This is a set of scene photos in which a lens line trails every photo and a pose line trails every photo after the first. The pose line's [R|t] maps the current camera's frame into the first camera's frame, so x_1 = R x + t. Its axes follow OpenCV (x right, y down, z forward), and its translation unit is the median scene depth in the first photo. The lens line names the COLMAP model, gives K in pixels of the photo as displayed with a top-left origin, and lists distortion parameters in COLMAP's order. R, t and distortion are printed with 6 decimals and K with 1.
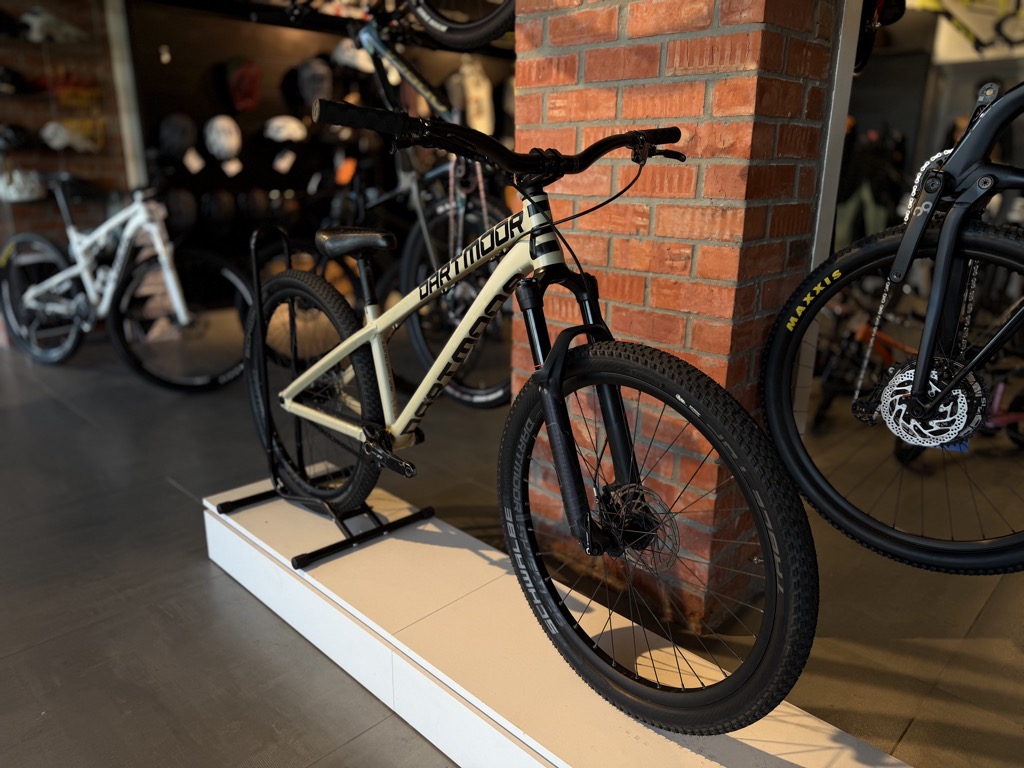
lens RADIAL K [[734.0, 0, 505.5], [0, 734.0, 403.6], [0, 0, 1]] dist [-0.012580, -0.013839]
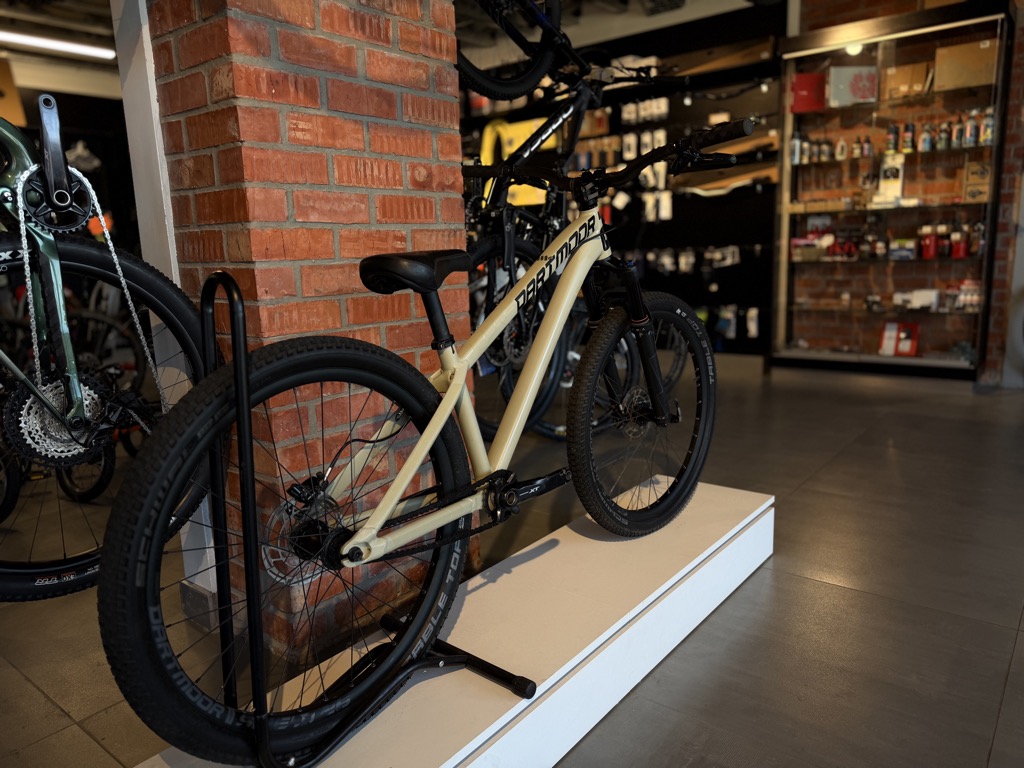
lens RADIAL K [[734.0, 0, 516.2], [0, 734.0, 401.6], [0, 0, 1]] dist [-0.012580, -0.013839]
pose [[-0.112166, -0.207455, 0.971793, -0.981228], [0.335600, 0.912593, 0.233553, -0.234908], [-0.935303, 0.352331, -0.032740, 0.967109]]
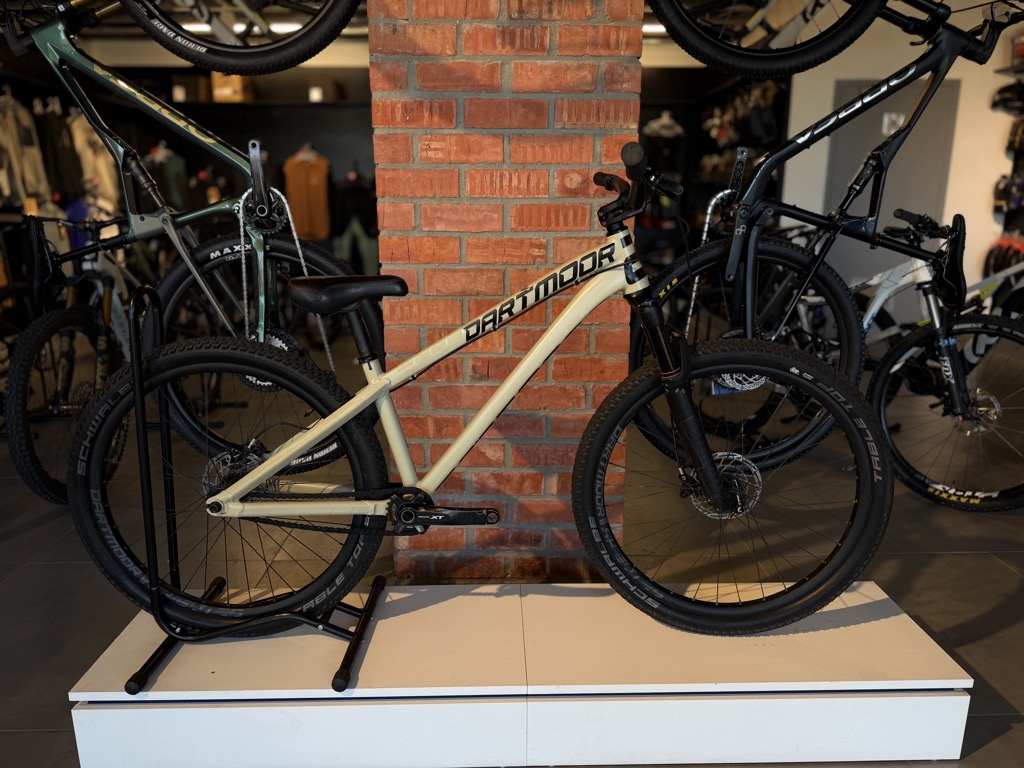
lens RADIAL K [[715.8, 0, 508.5], [0, 715.8, 391.0], [0, 0, 1]] dist [0.033368, -0.016898]
pose [[0.695274, -0.185169, 0.694483, -0.673340], [0.227153, 0.973330, 0.032106, -0.085175], [-0.681906, 0.135431, 0.718793, 0.259450]]
